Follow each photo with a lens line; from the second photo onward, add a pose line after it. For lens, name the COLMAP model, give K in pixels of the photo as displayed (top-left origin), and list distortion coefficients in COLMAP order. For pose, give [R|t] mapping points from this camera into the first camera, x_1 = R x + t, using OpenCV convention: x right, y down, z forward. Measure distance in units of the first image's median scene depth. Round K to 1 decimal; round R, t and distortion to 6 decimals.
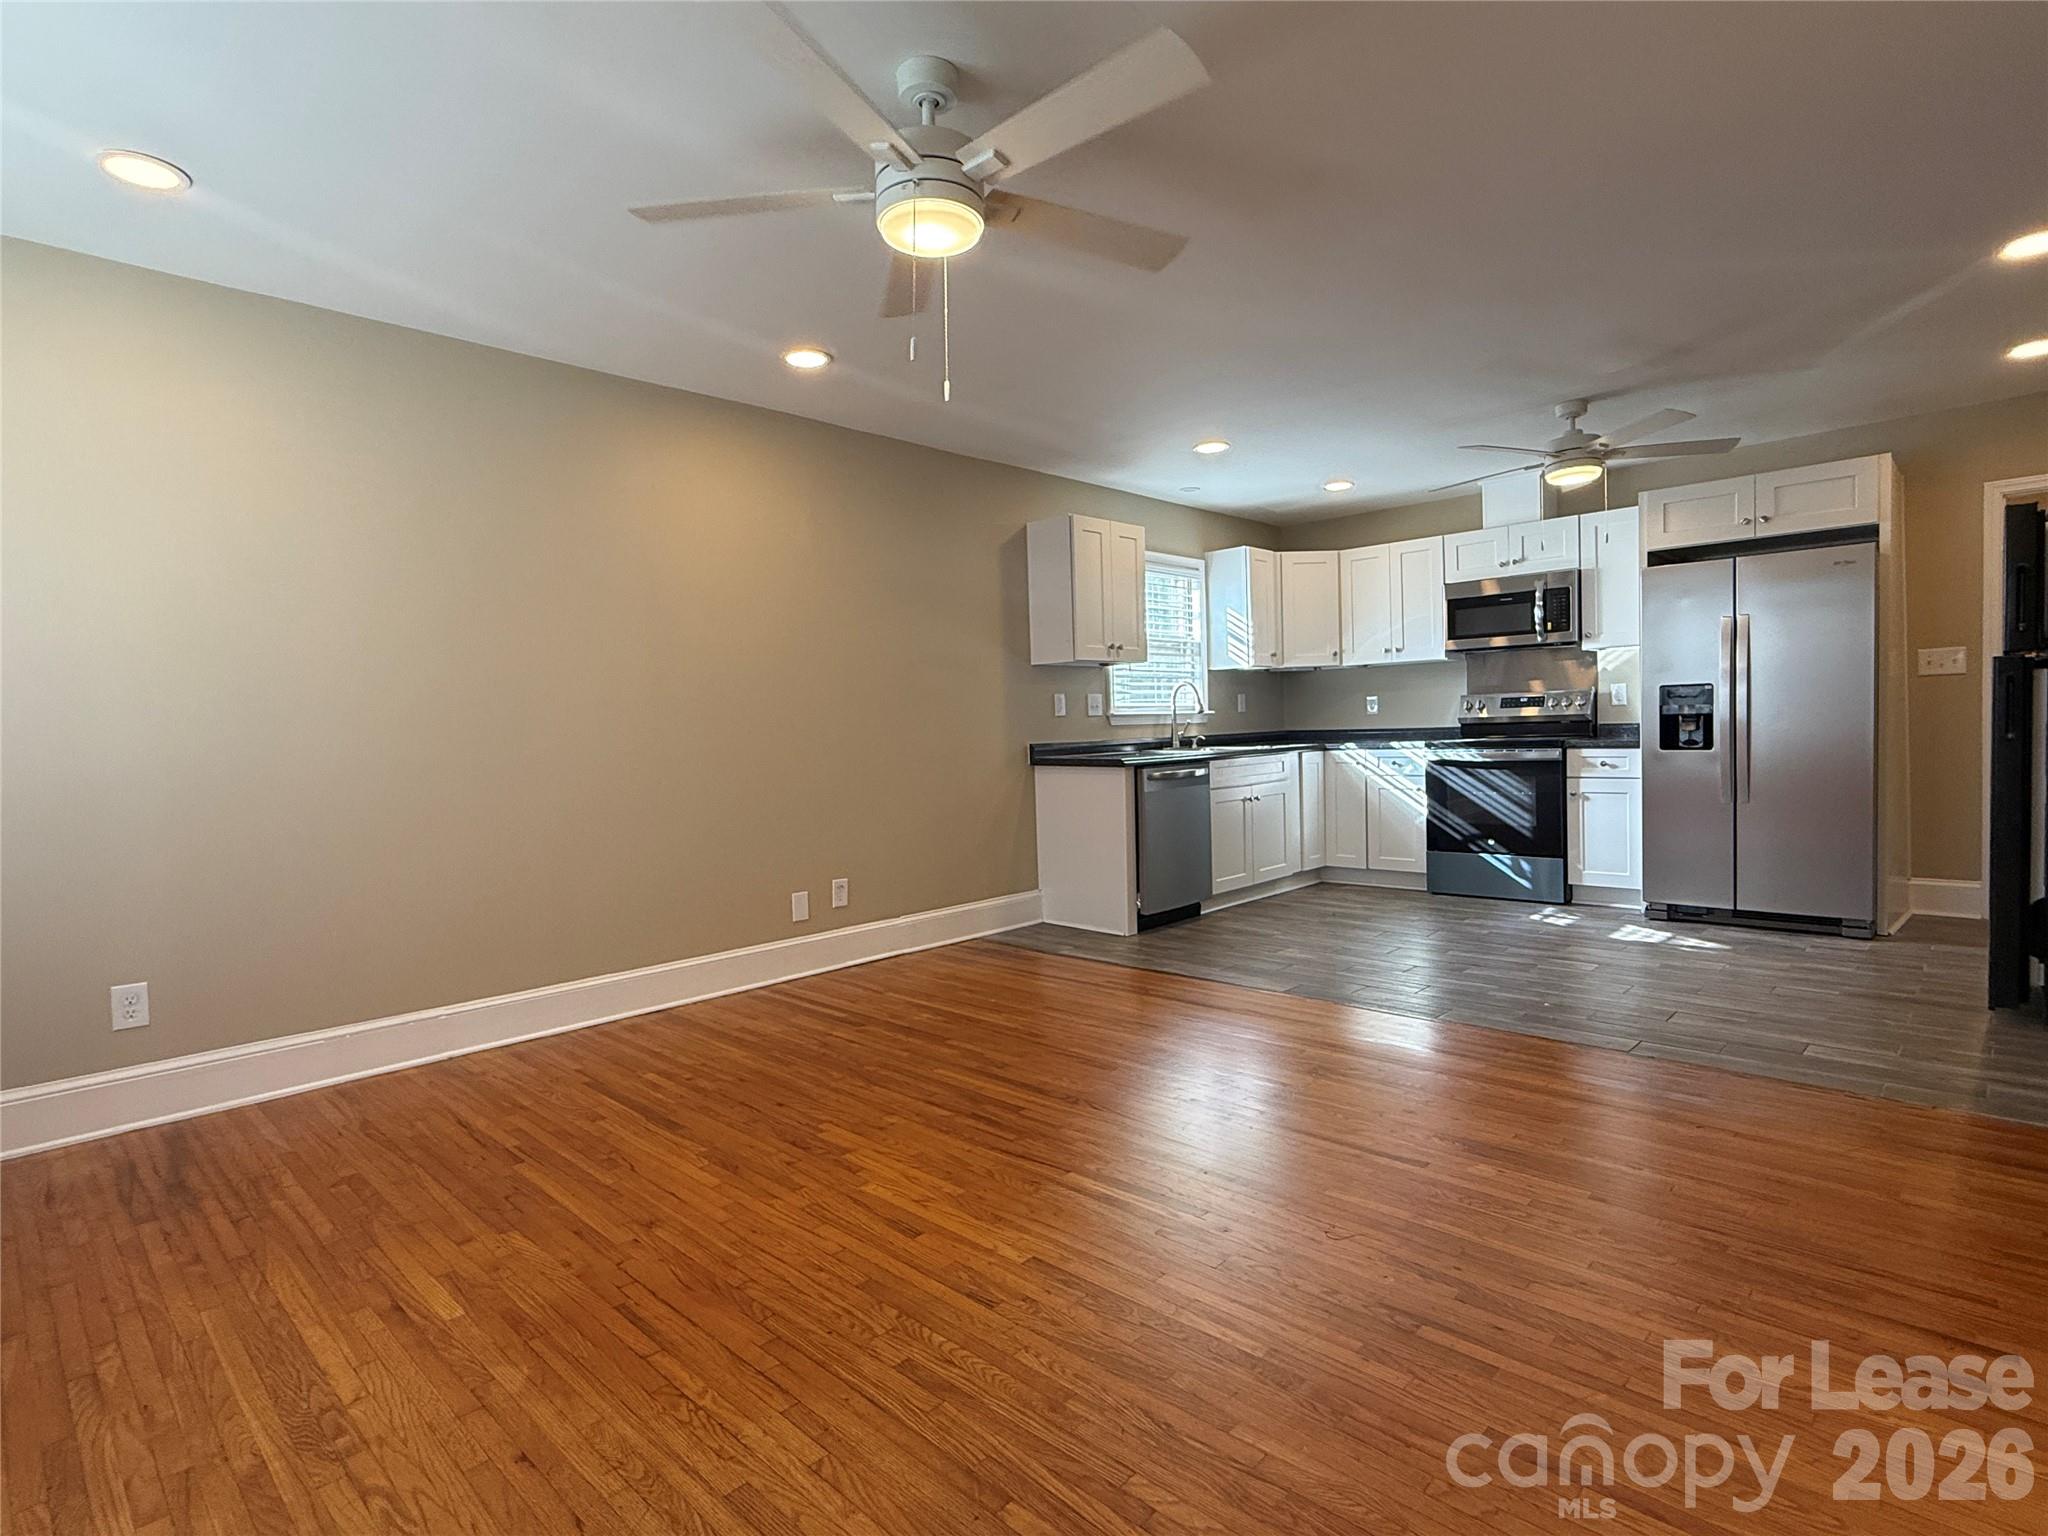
lens RADIAL K [[1036.7, 0, 1028.5], [0, 1036.7, 771.1], [0, 0, 1]] dist [0.001232, -0.000659]
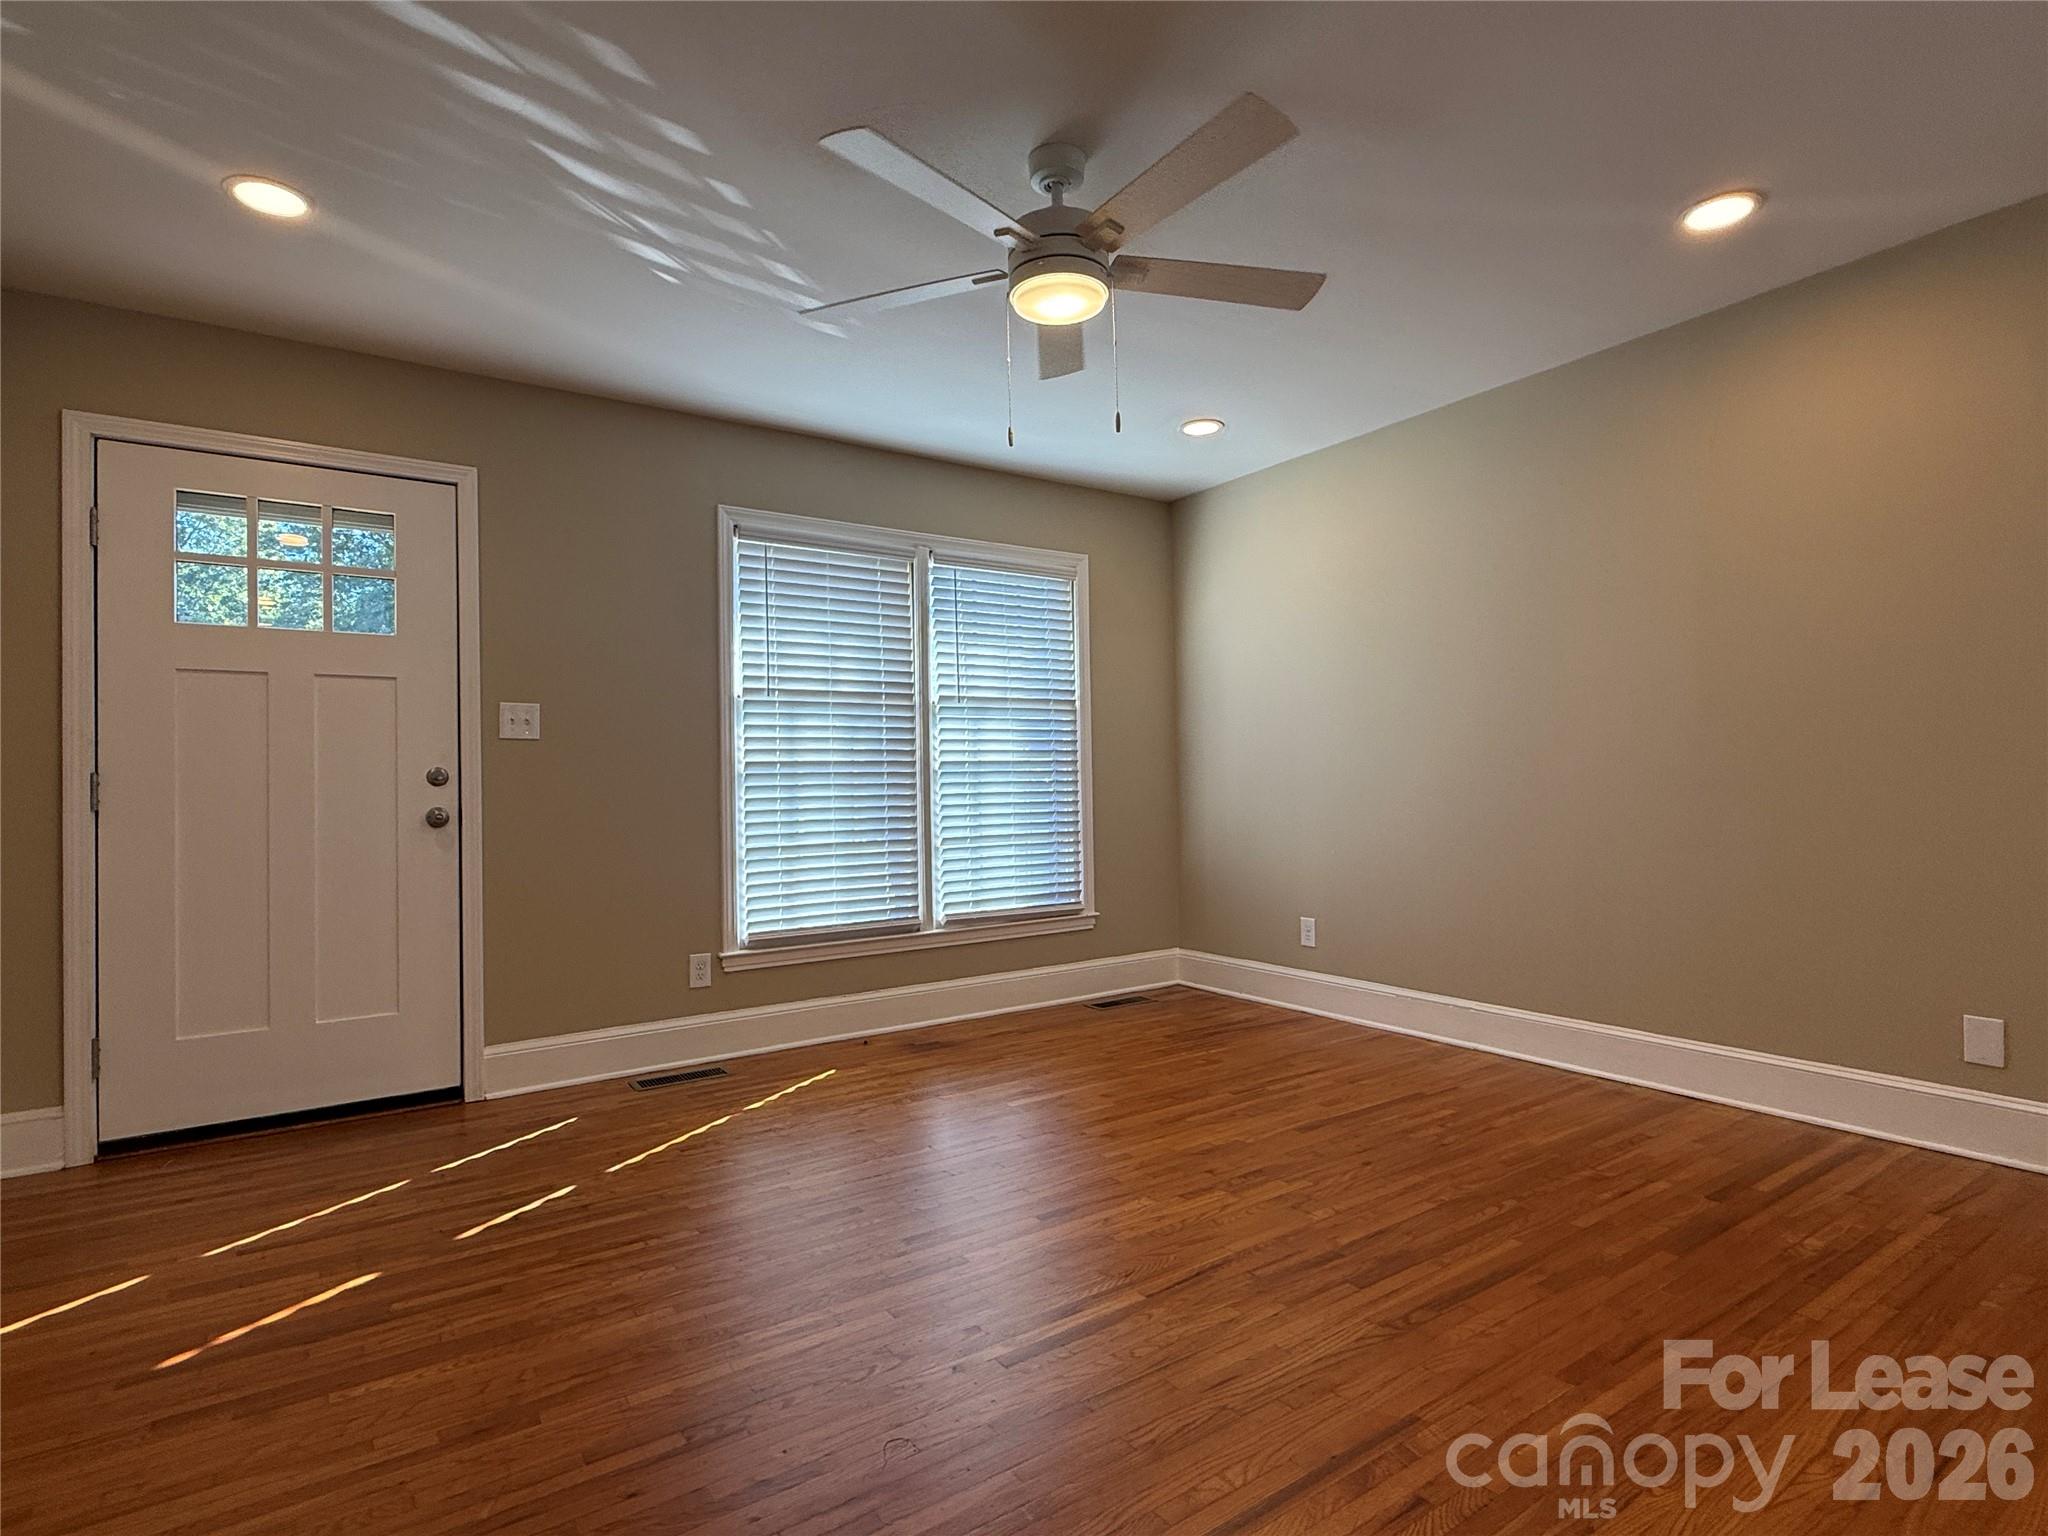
lens RADIAL K [[1036.7, 0, 1028.5], [0, 1036.7, 771.1], [0, 0, 1]] dist [0.001232, -0.000659]
pose [[-0.208914, 0.022526, -0.977675, 0.684296], [-0.013779, 0.999568, 0.025975, -0.046450], [0.977837, 0.018898, -0.208513, 0.843731]]
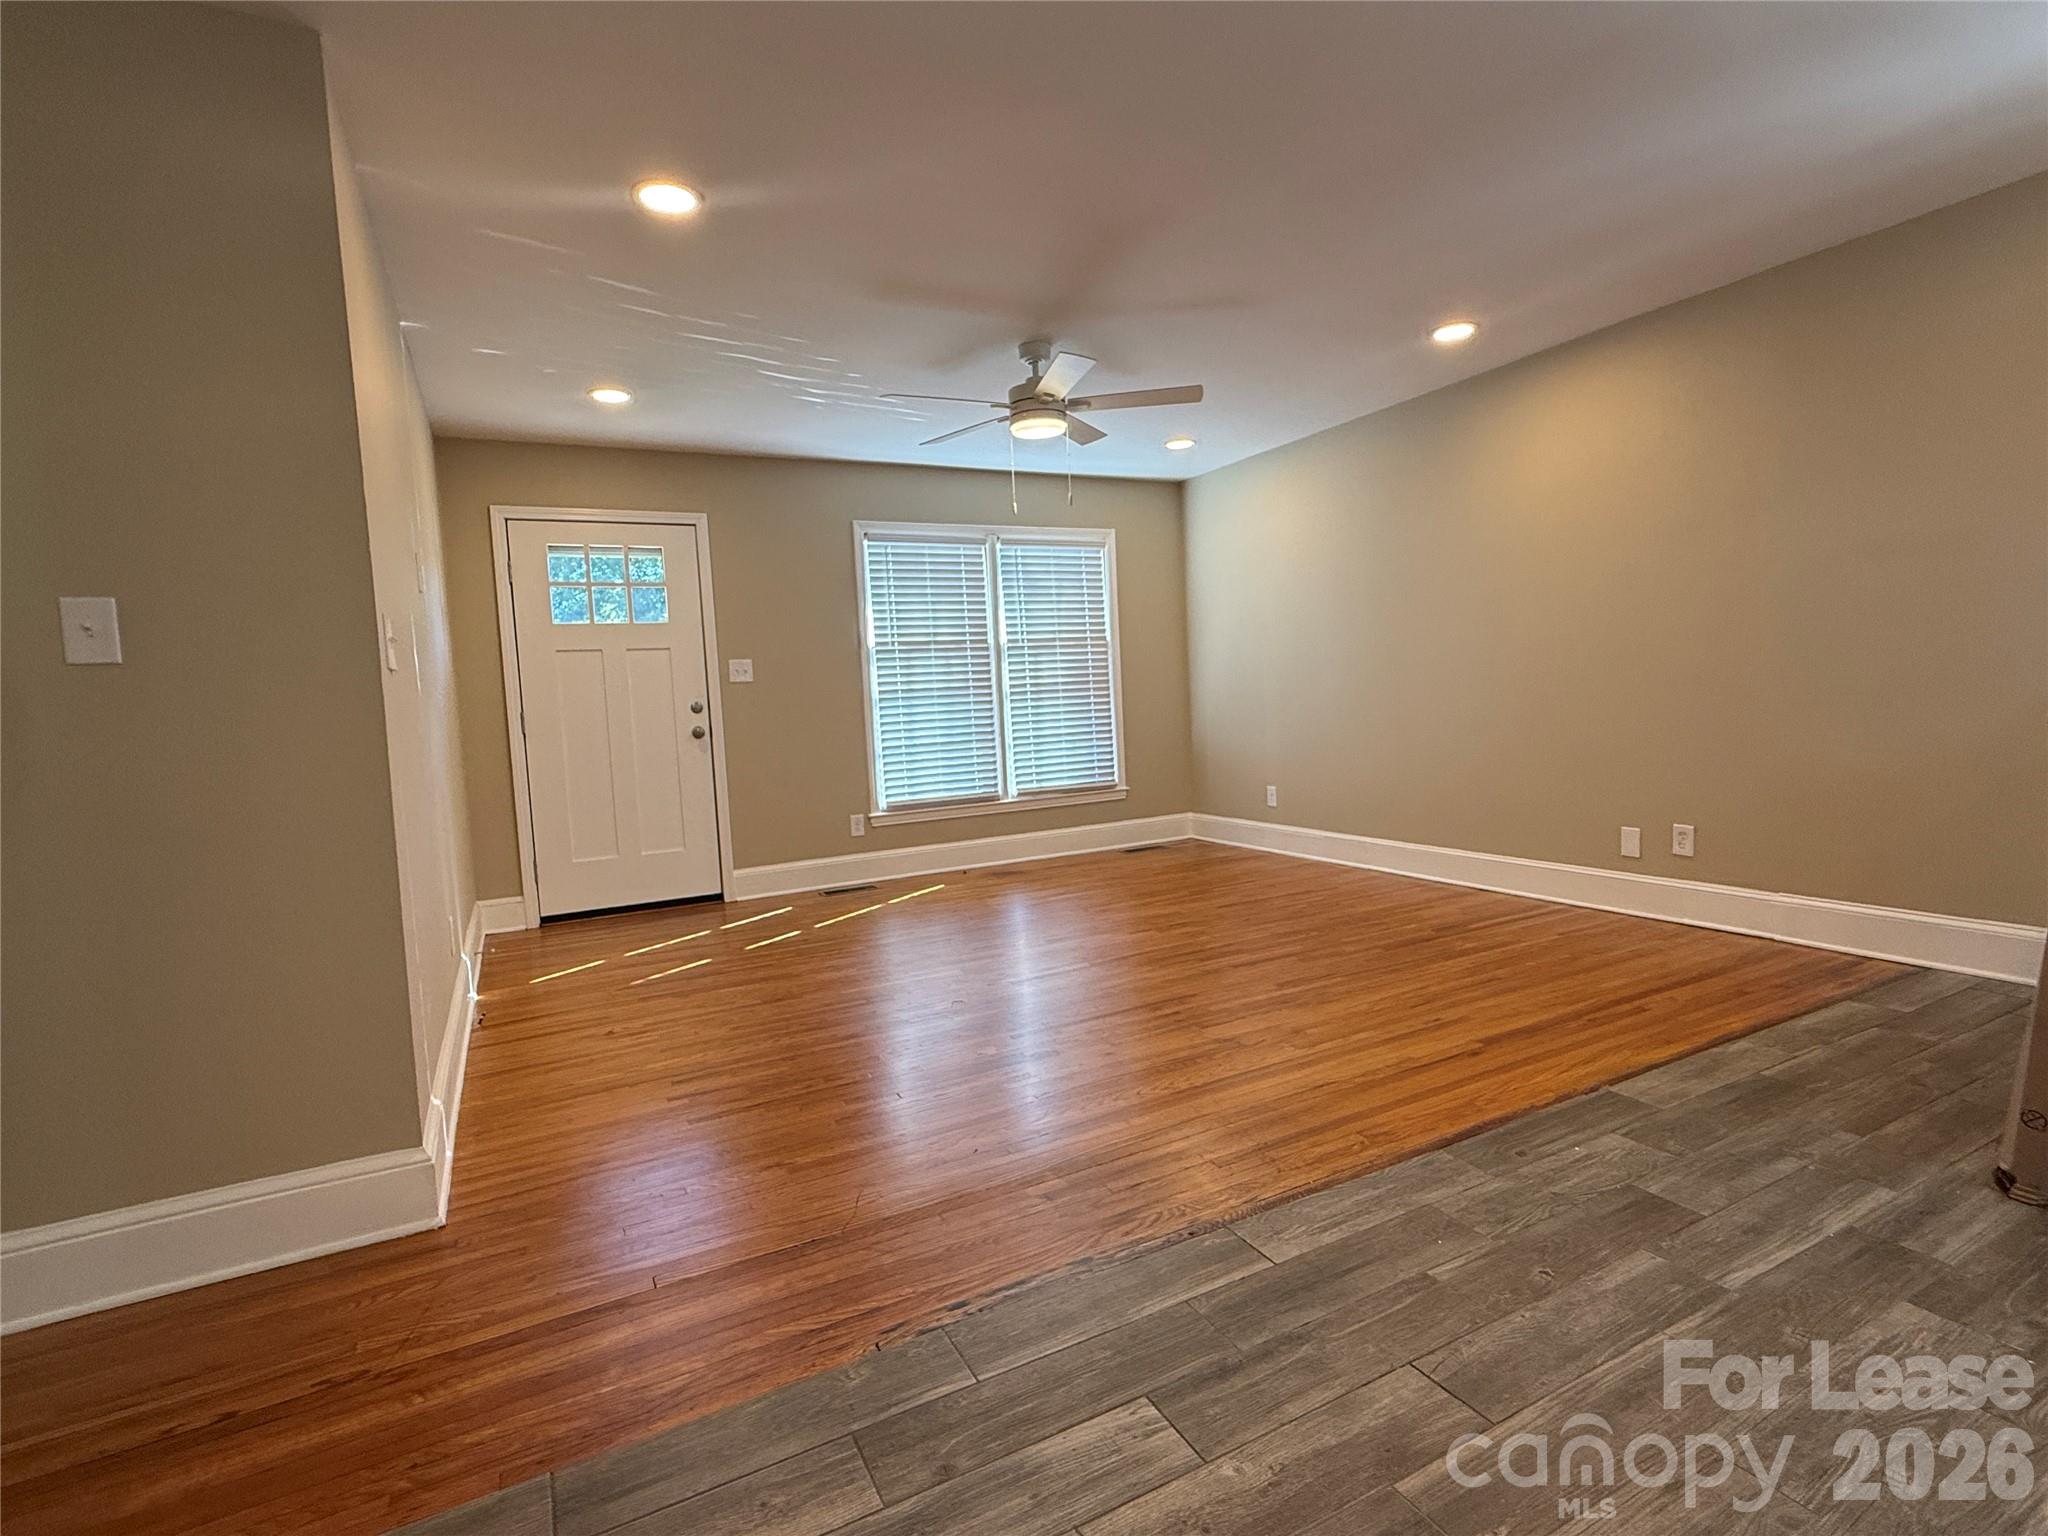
lens RADIAL K [[1003.1, 0, 1024.0], [0, 1003.1, 768.0], [0, 0, 1]] dist [-0.000486, -0.000235]
pose [[-0.327475, 0.117520, -0.937523, 1.201435], [0.024789, 0.992962, 0.115811, -0.086678], [0.944535, 0.014685, -0.328083, 1.113492]]
